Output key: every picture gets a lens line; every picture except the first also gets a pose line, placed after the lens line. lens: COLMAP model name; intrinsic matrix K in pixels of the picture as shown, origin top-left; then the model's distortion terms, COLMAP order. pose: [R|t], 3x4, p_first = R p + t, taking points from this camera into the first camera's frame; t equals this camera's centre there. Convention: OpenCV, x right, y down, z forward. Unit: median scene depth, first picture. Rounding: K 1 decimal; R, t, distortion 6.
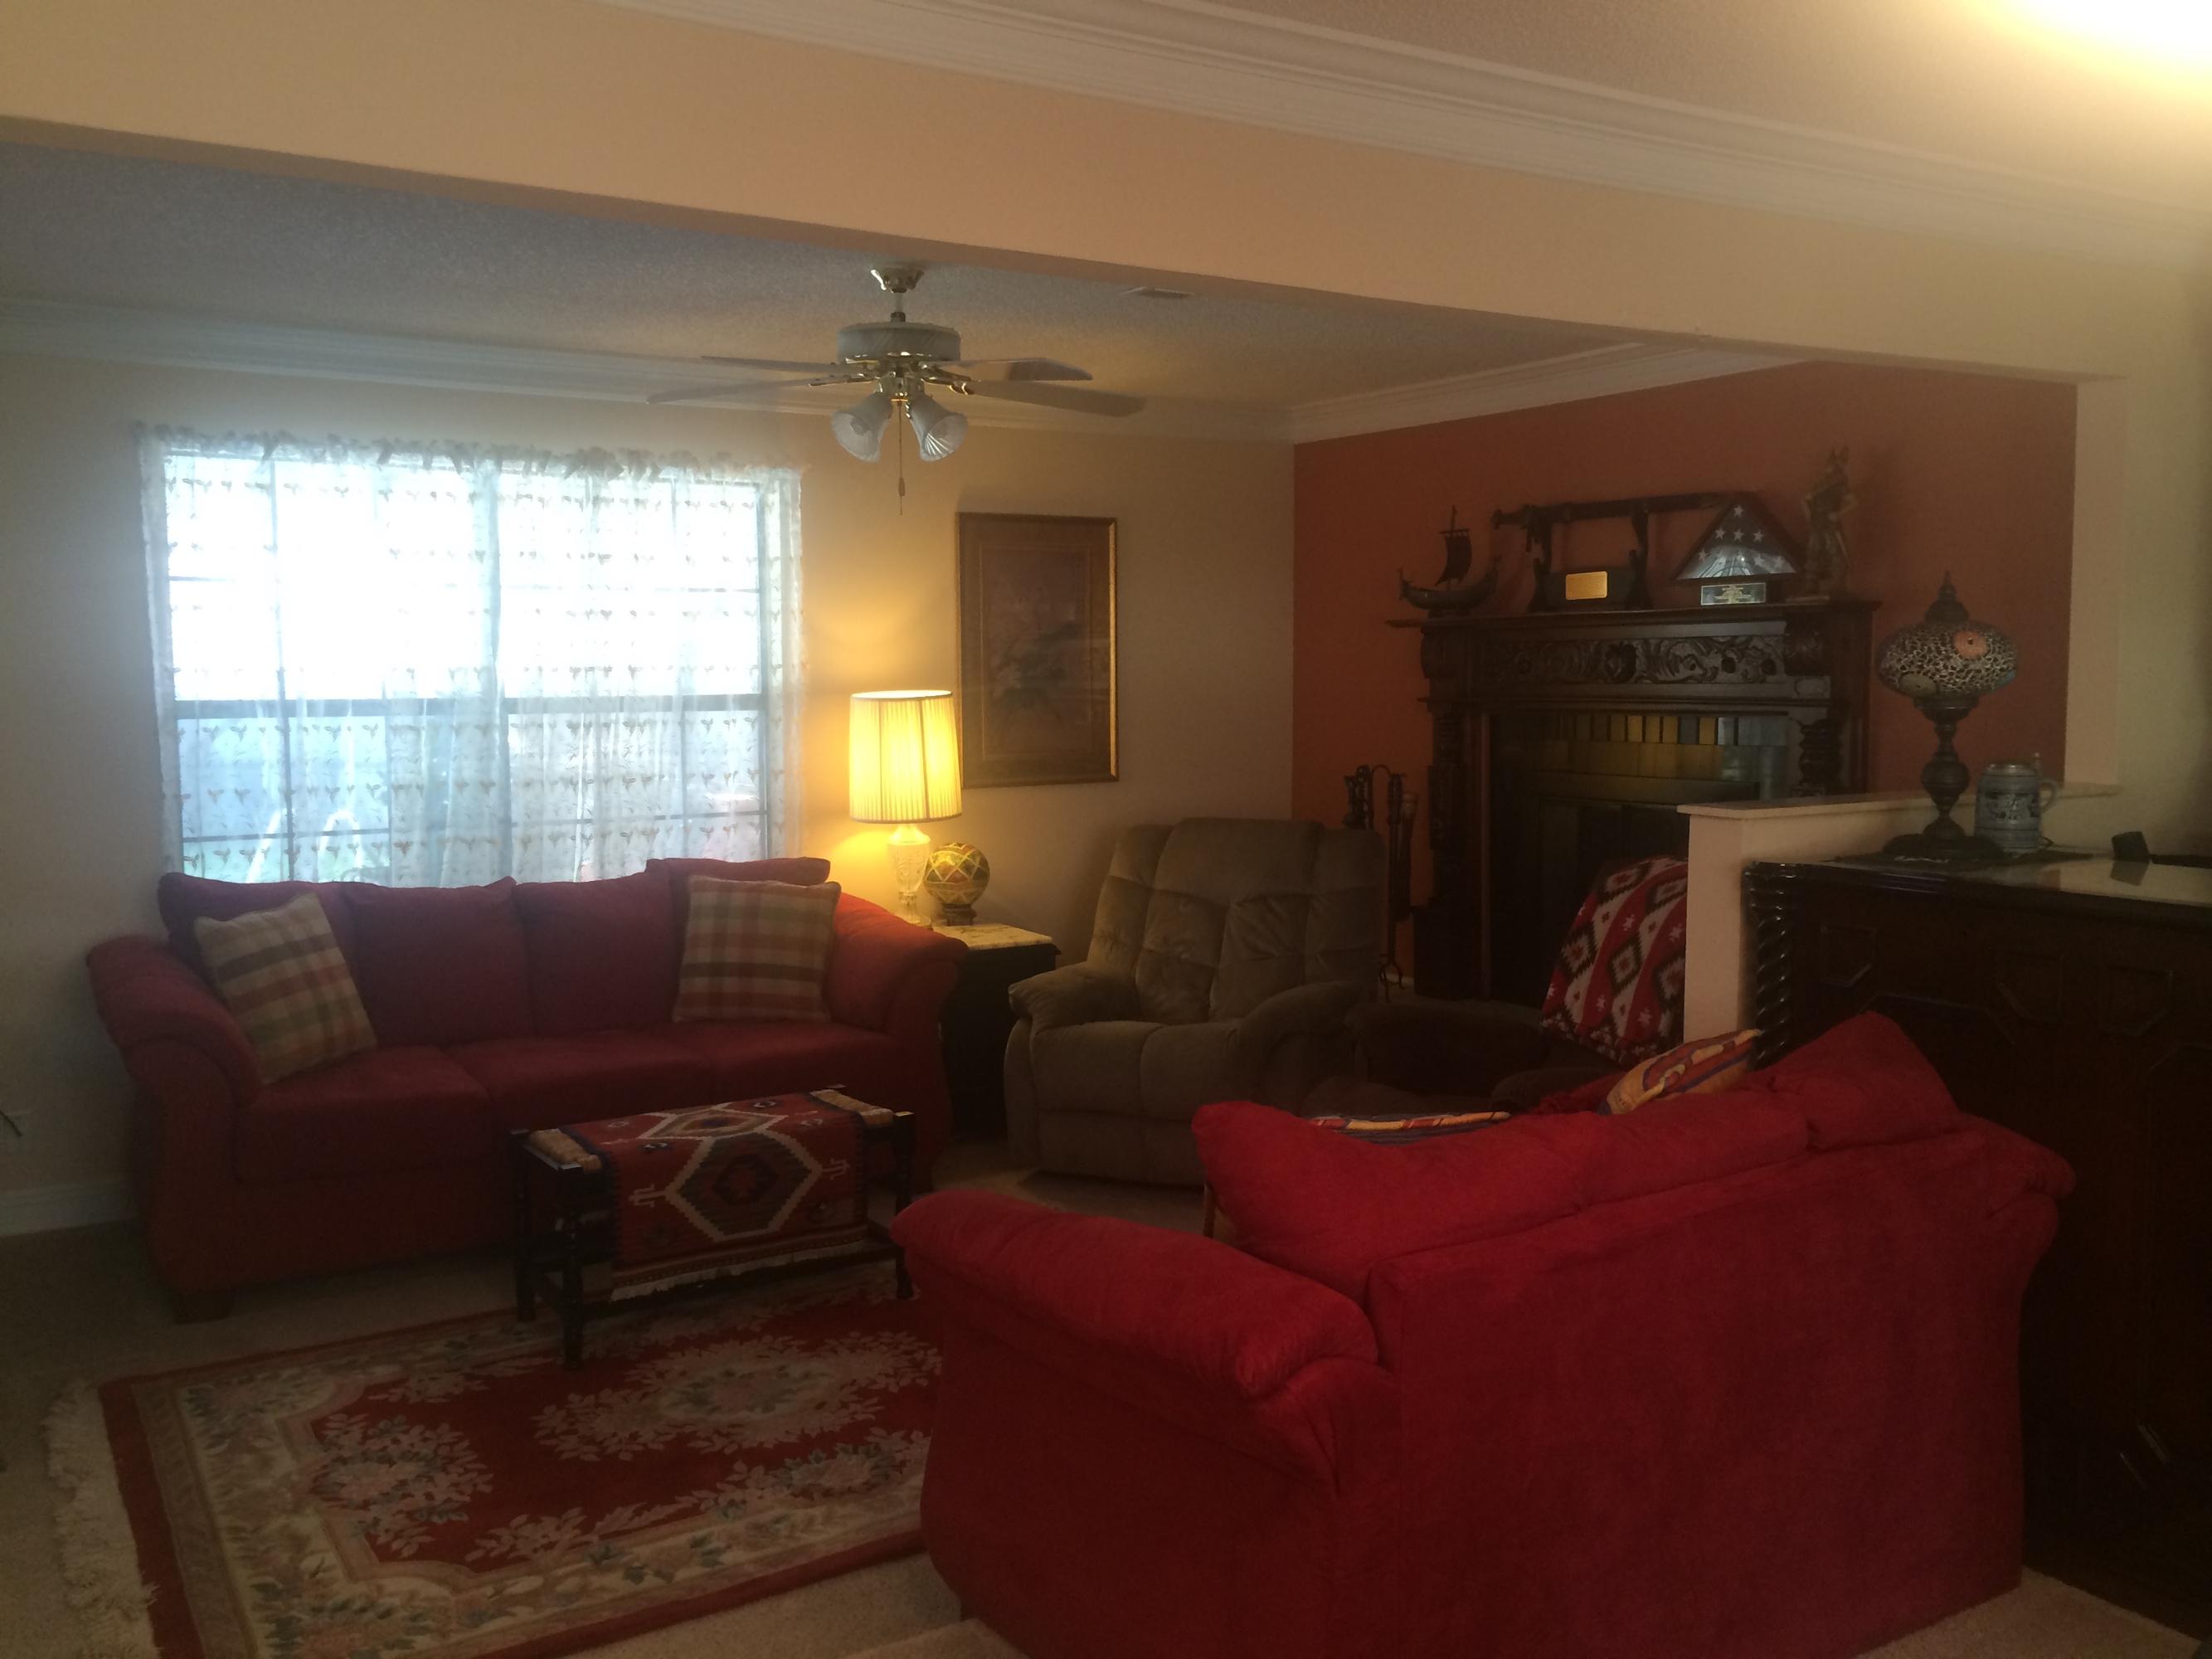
lens RADIAL K [[1886.7, 0, 1105.6], [0, 1886.7, 826.8], [0, 0, 1]] dist [0.075923, -0.107578]
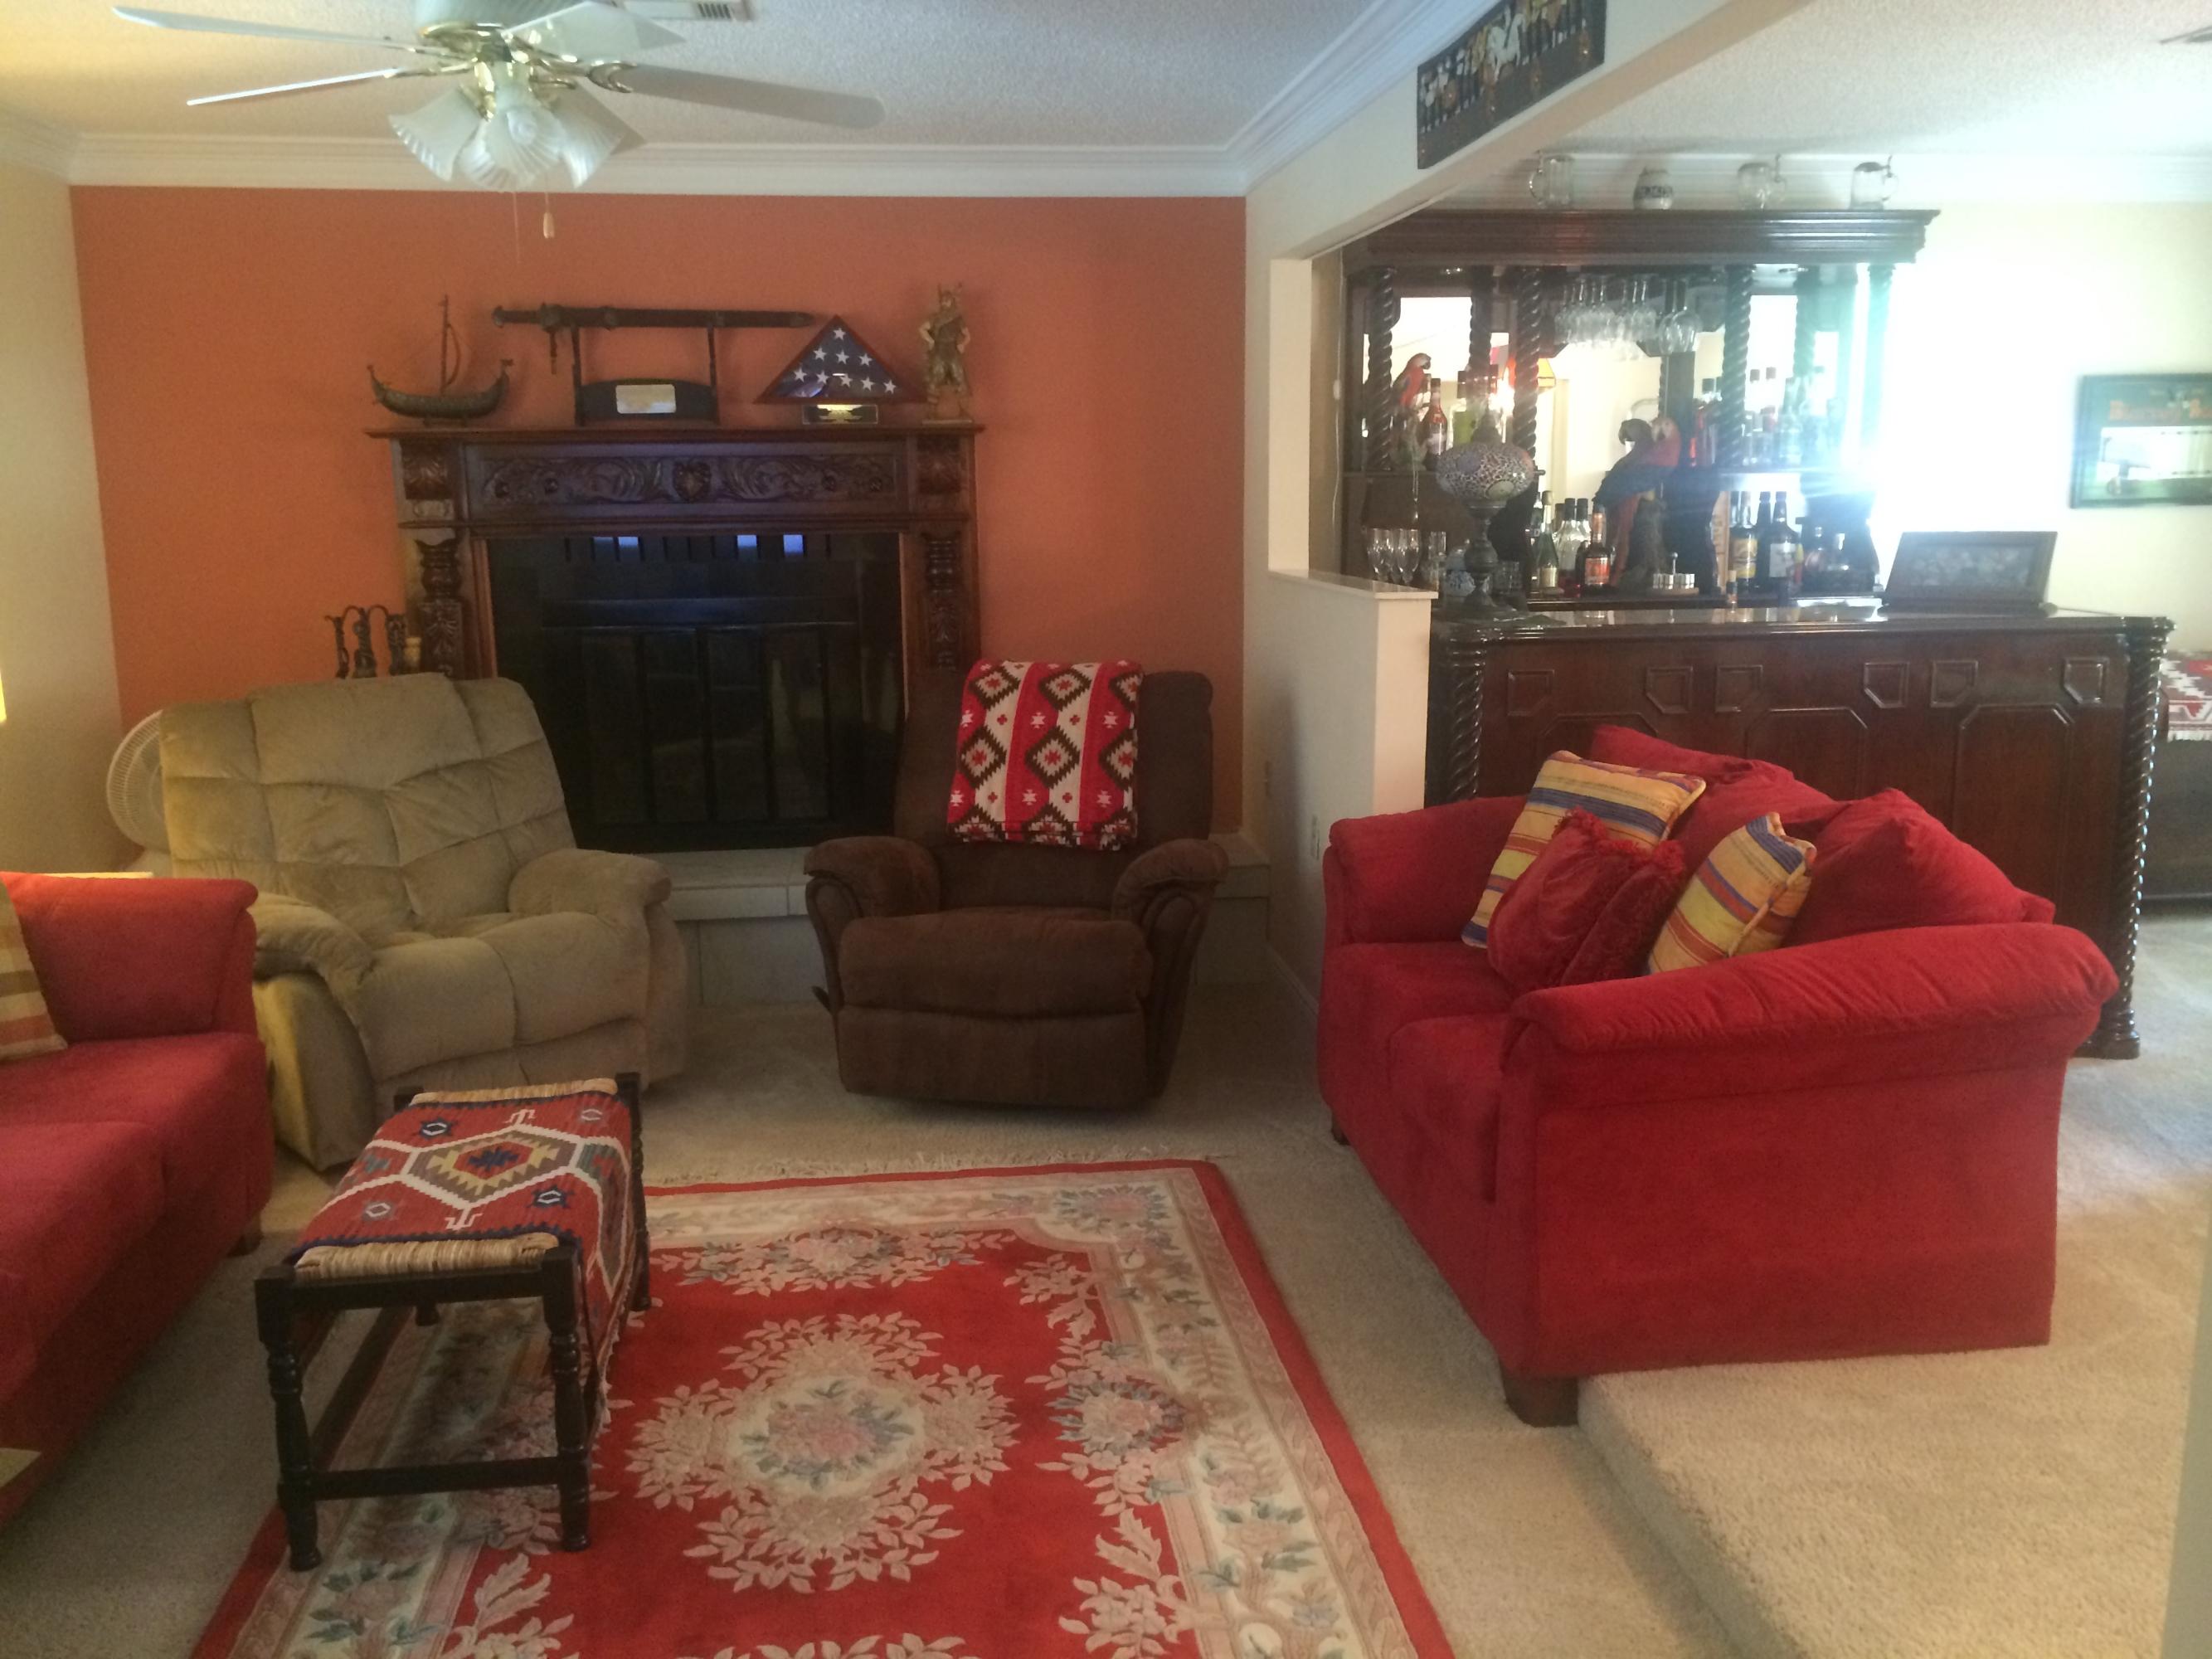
lens RADIAL K [[1886.7, 0, 1126.1], [0, 1886.7, 818.9], [0, 0, 1]] dist [0.075923, -0.107578]
pose [[0.434297, -0.159470, 0.886541, -0.658771], [0.085344, 0.987061, 0.135743, -0.035636], [-0.896718, 0.016708, 0.442288, 0.465932]]
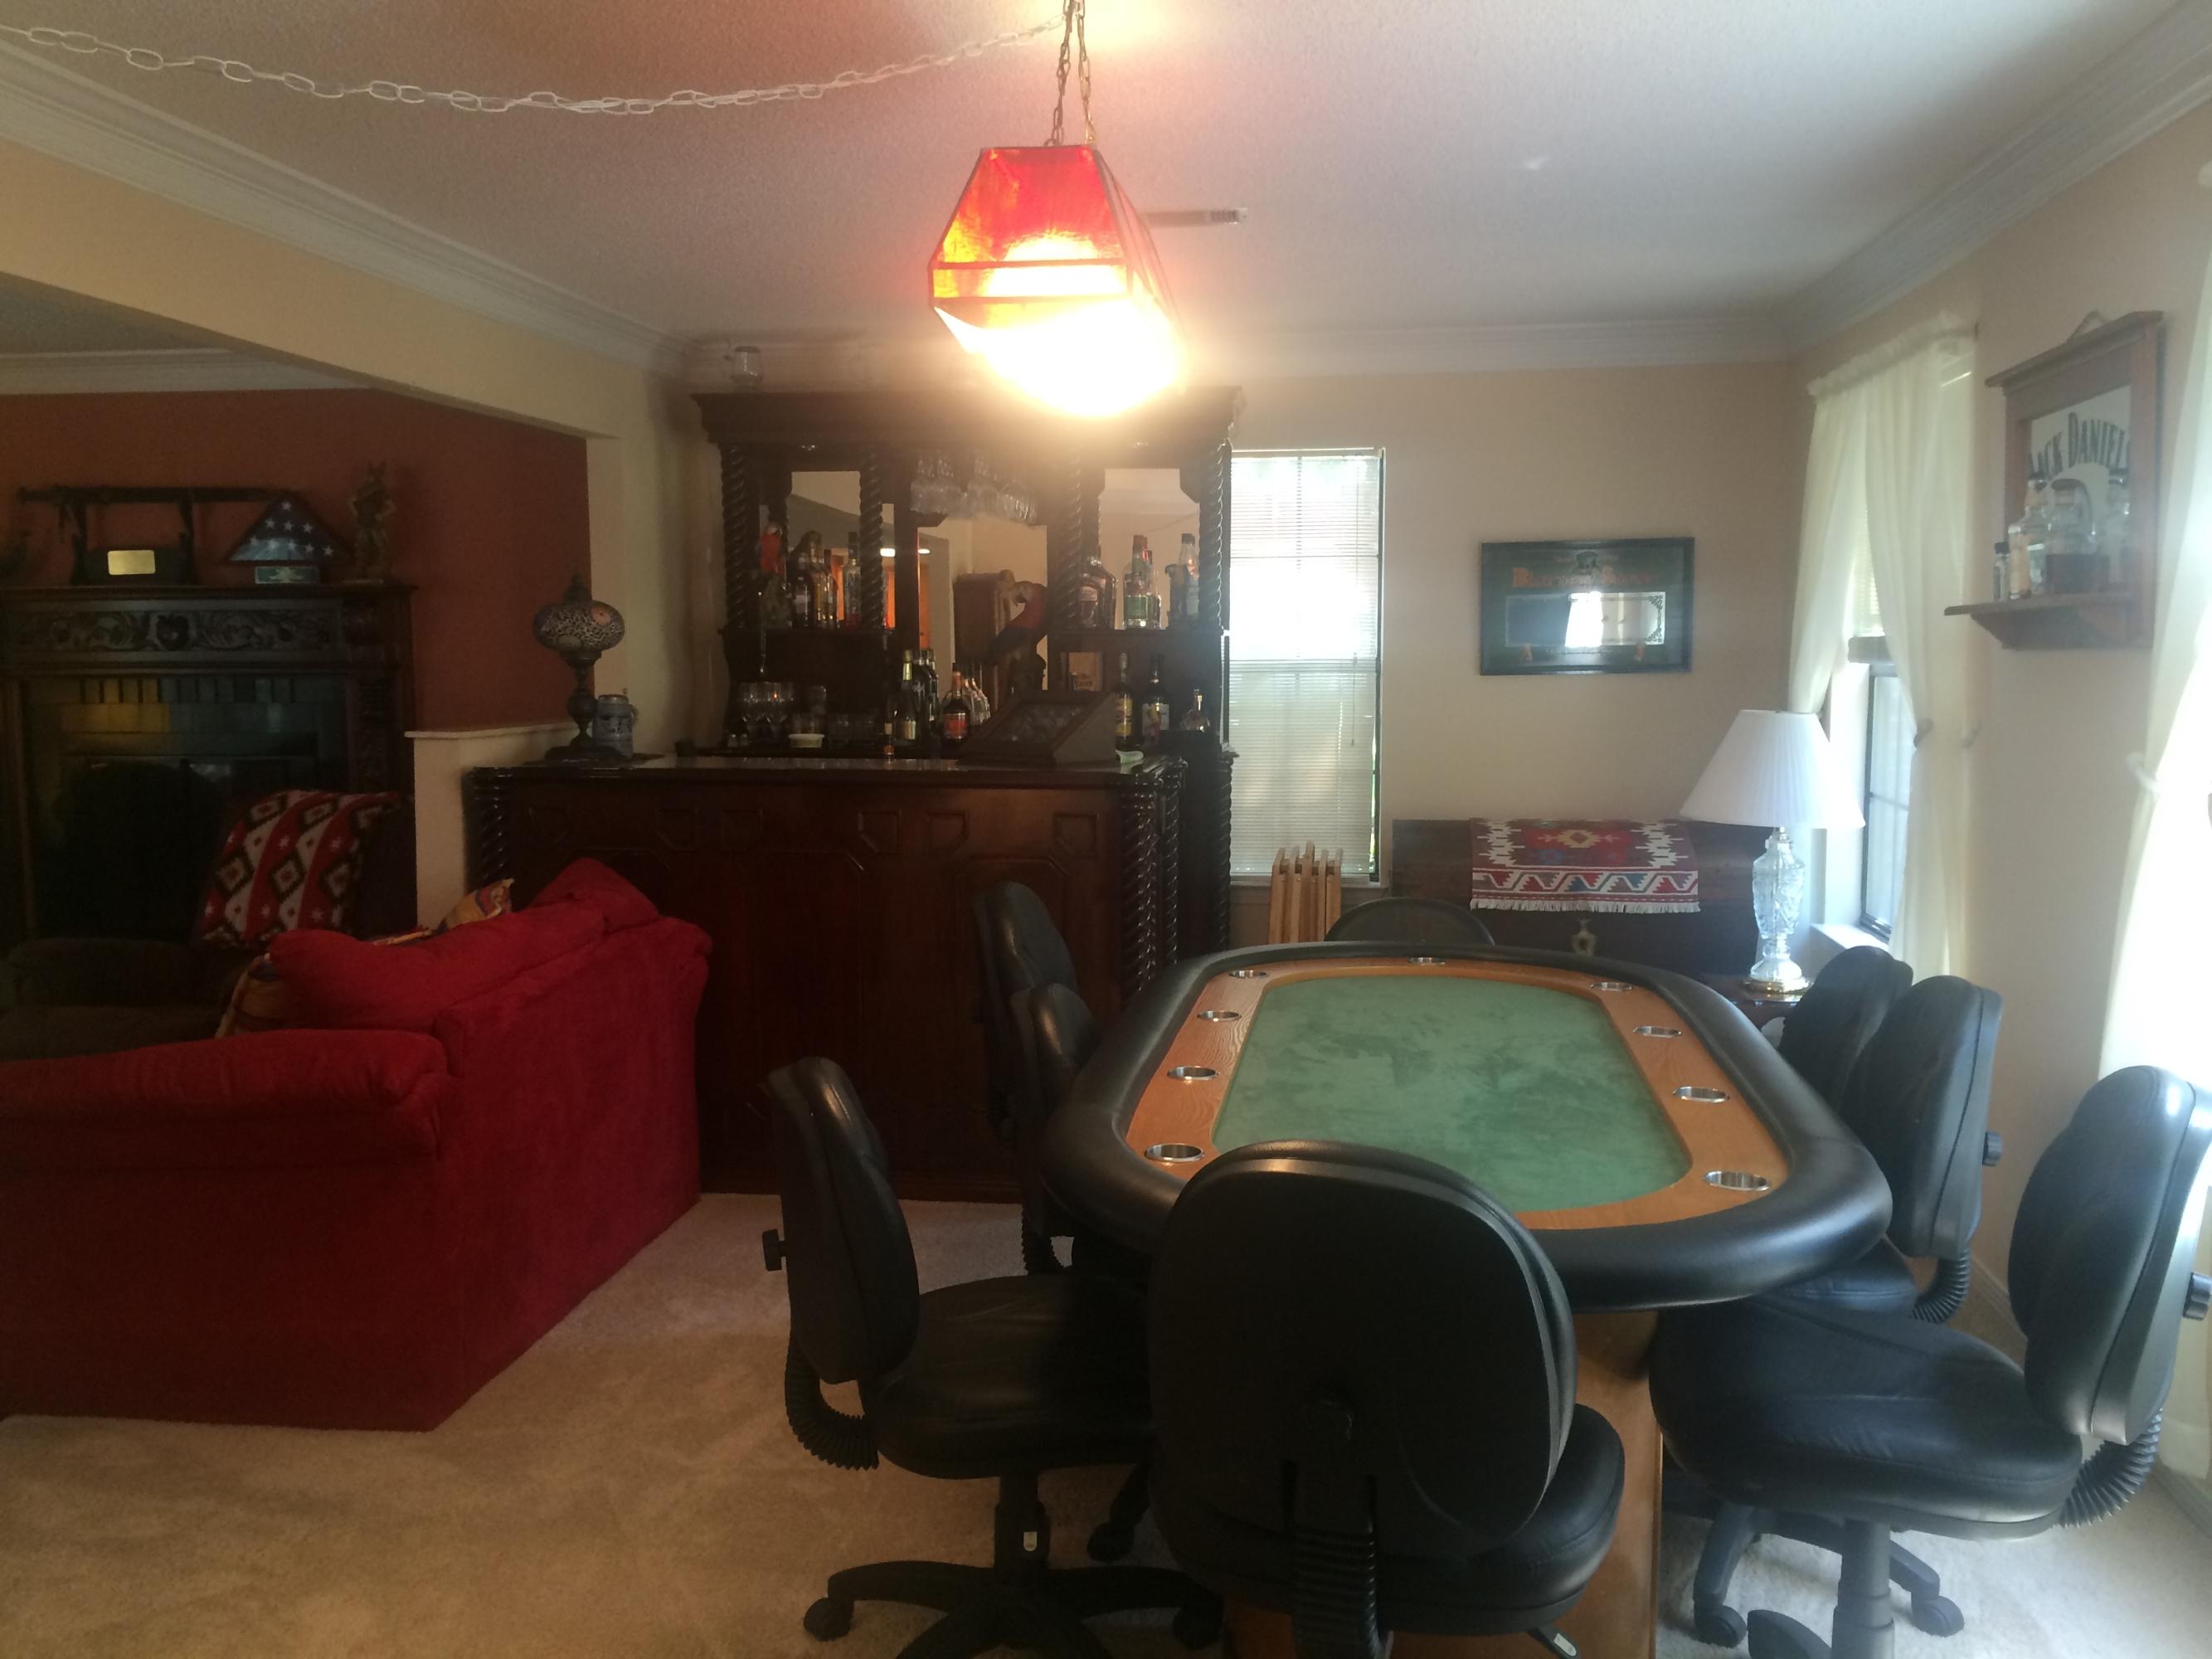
lens RADIAL K [[1886.7, 0, 1115.3], [0, 1886.7, 819.1], [0, 0, 1]] dist [0.075923, -0.107578]
pose [[0.629650, -0.065766, 0.774090, -0.327228], [0.064889, 0.997381, 0.031956, 0.030399], [-0.774164, 0.030109, 0.632268, -0.183160]]
